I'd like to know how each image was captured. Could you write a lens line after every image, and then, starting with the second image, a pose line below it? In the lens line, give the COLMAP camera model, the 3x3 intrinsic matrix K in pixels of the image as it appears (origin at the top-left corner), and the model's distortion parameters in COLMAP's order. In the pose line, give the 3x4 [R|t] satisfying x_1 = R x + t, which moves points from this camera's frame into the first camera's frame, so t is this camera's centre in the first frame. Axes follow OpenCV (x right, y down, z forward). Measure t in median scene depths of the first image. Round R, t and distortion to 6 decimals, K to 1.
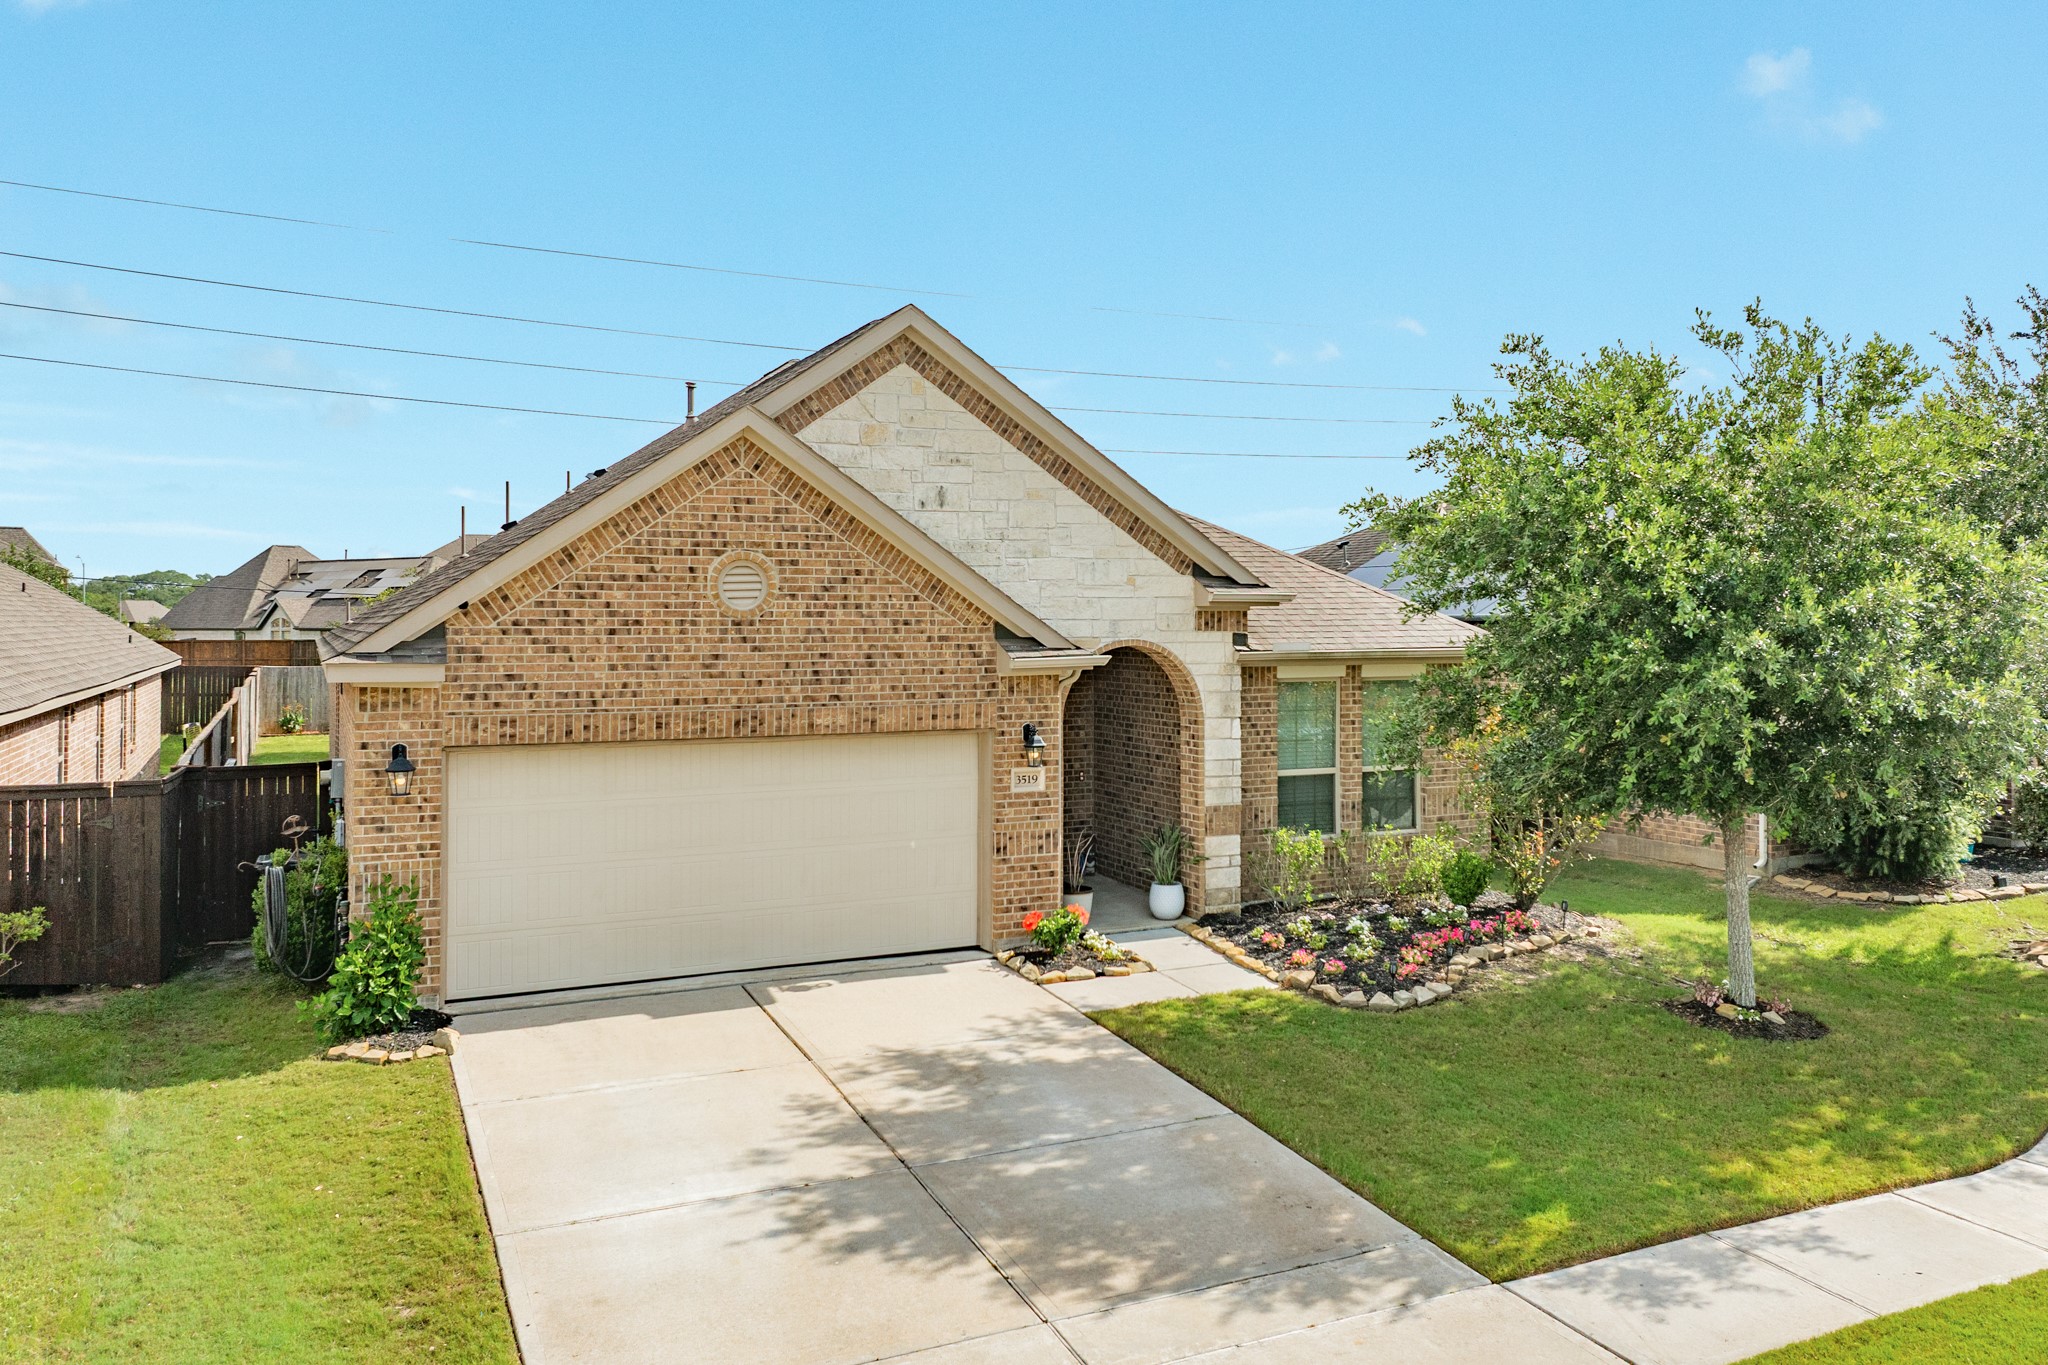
lens RADIAL K [[1583.9, 0, 1076.4], [0, 1583.9, 611.8], [0, 0, 1]] dist [-0.004571, -0.006990]
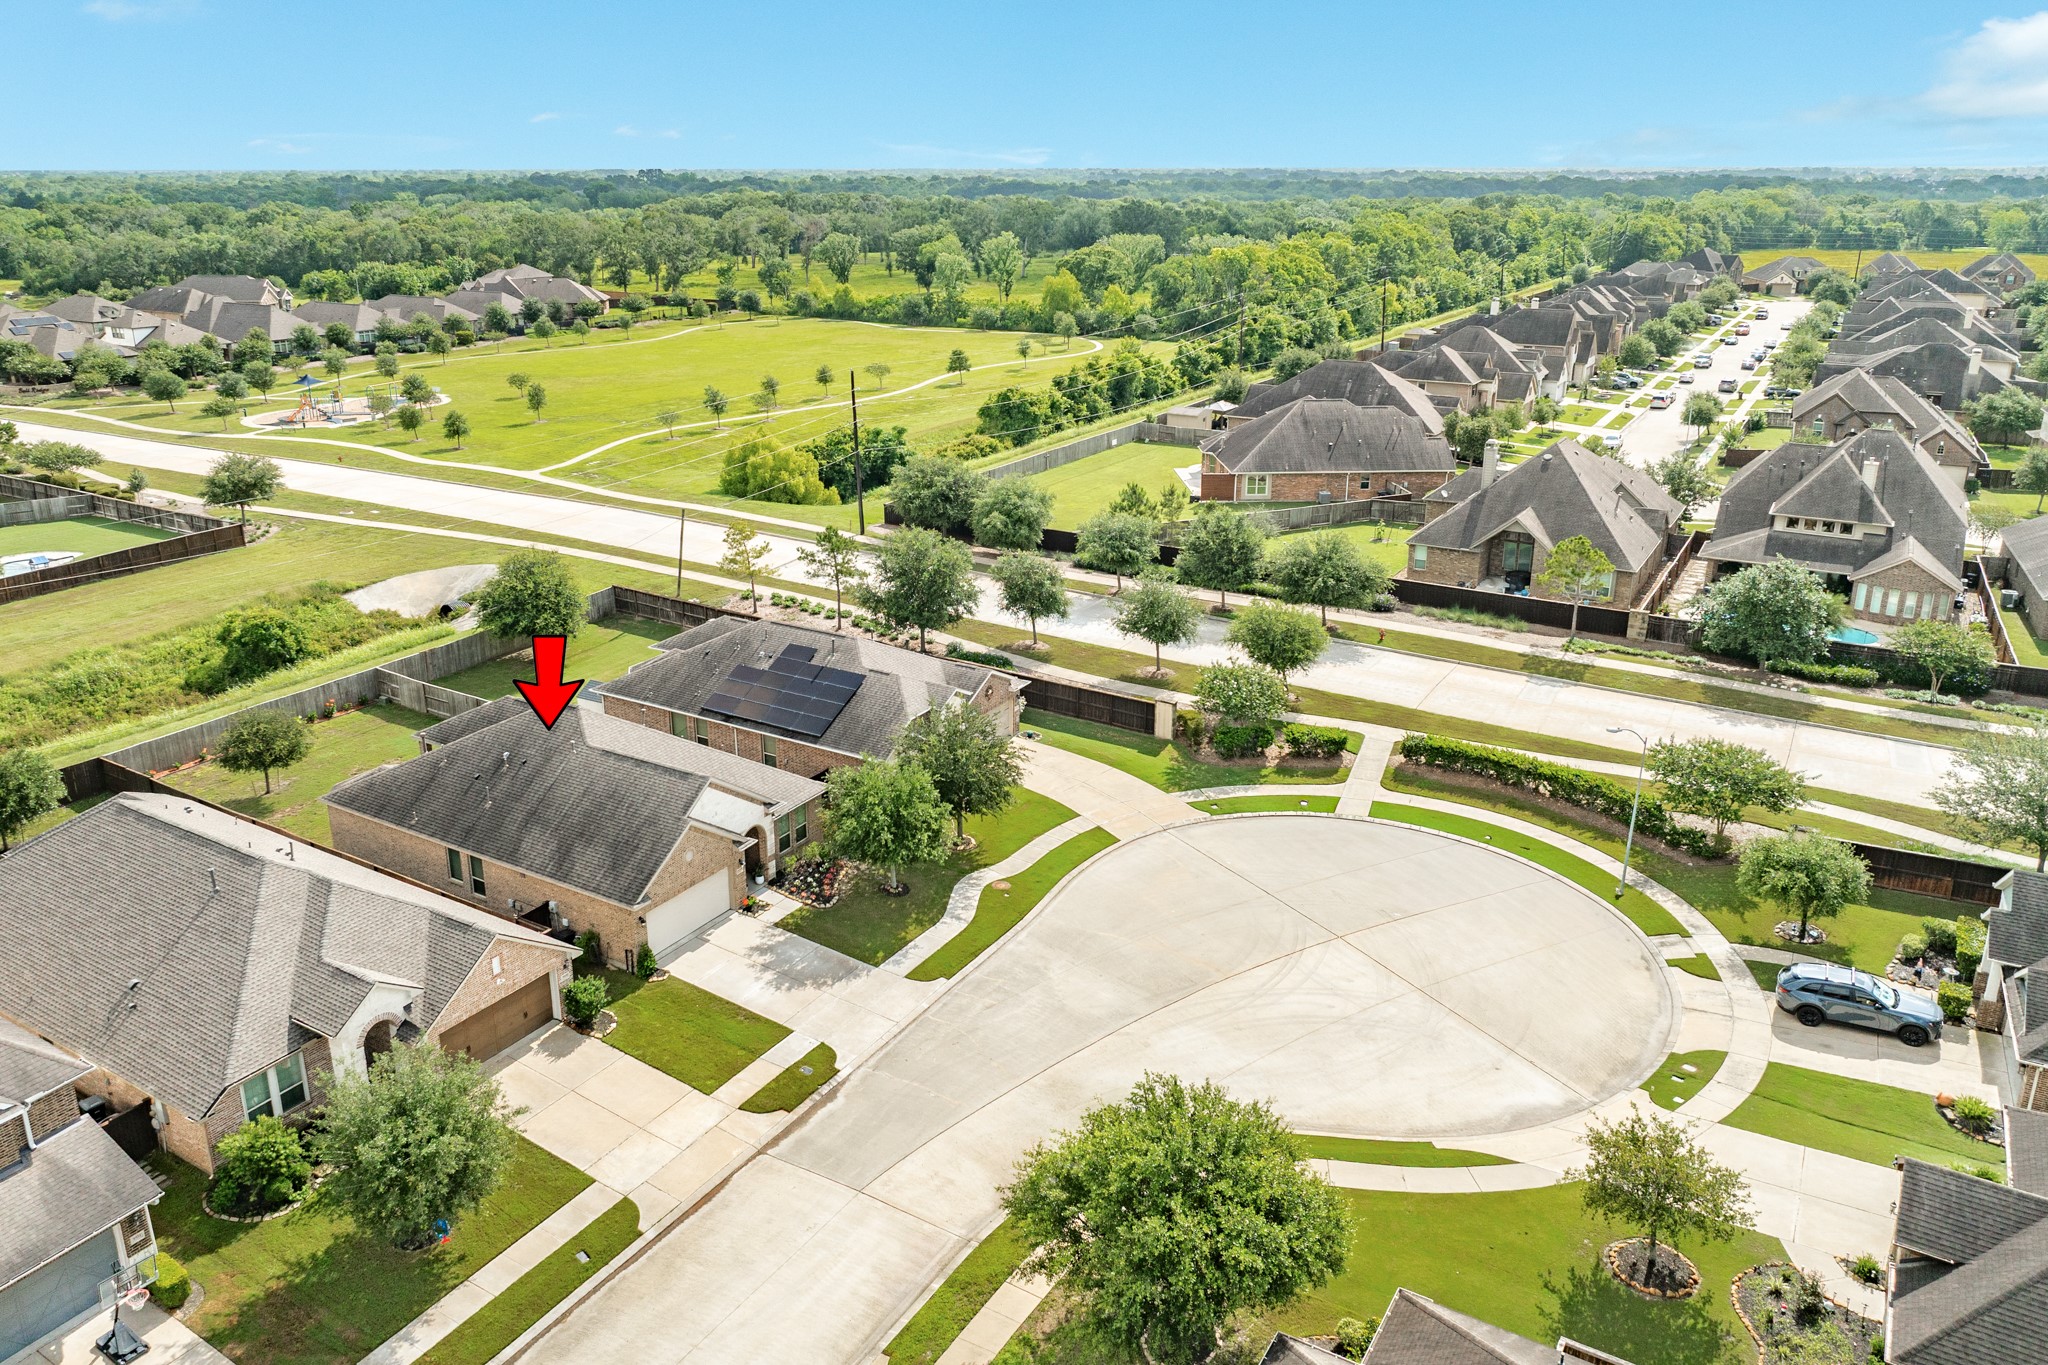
lens RADIAL K [[1454.7, 0, 994.4], [0, 1454.7, 642.5], [0, 0, 1]] dist [0.008468, -0.034291]
pose [[0.843713, -0.169674, 0.509273, -1.796742], [0.000485, 0.948970, 0.315365, -2.287778], [-0.536794, -0.265830, 0.800741, -3.120797]]
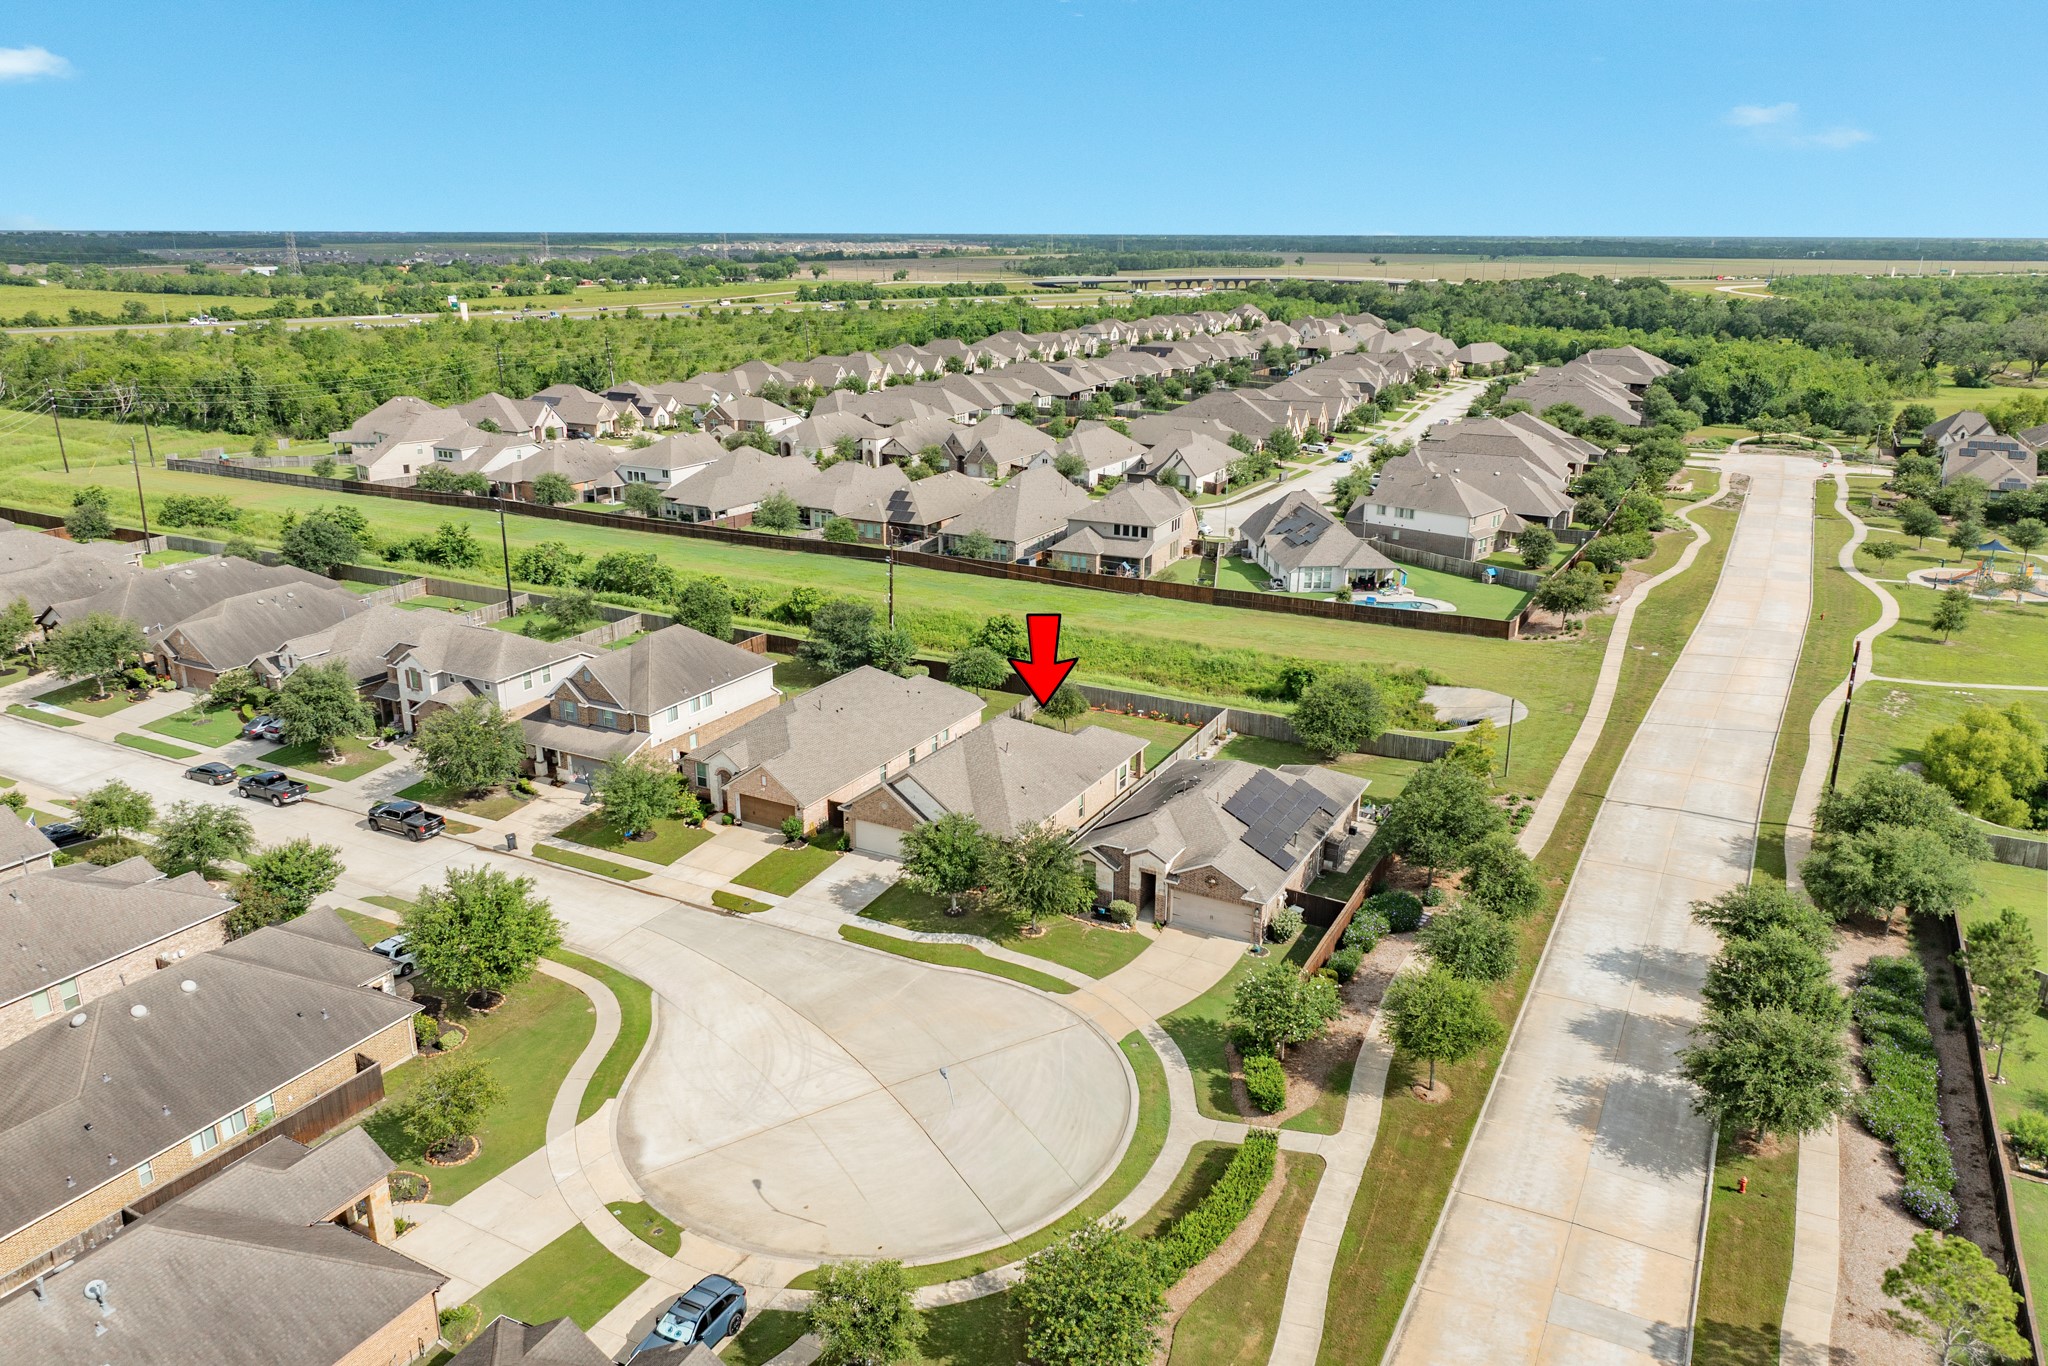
lens RADIAL K [[1454.7, 0, 994.4], [0, 1454.7, 643.0], [0, 0, 1]] dist [0.008468, -0.034291]
pose [[0.578590, 0.222288, -0.784743, 6.300216], [0.001627, 0.961828, 0.273649, -3.134158], [0.815617, -0.159607, 0.556143, -2.651579]]
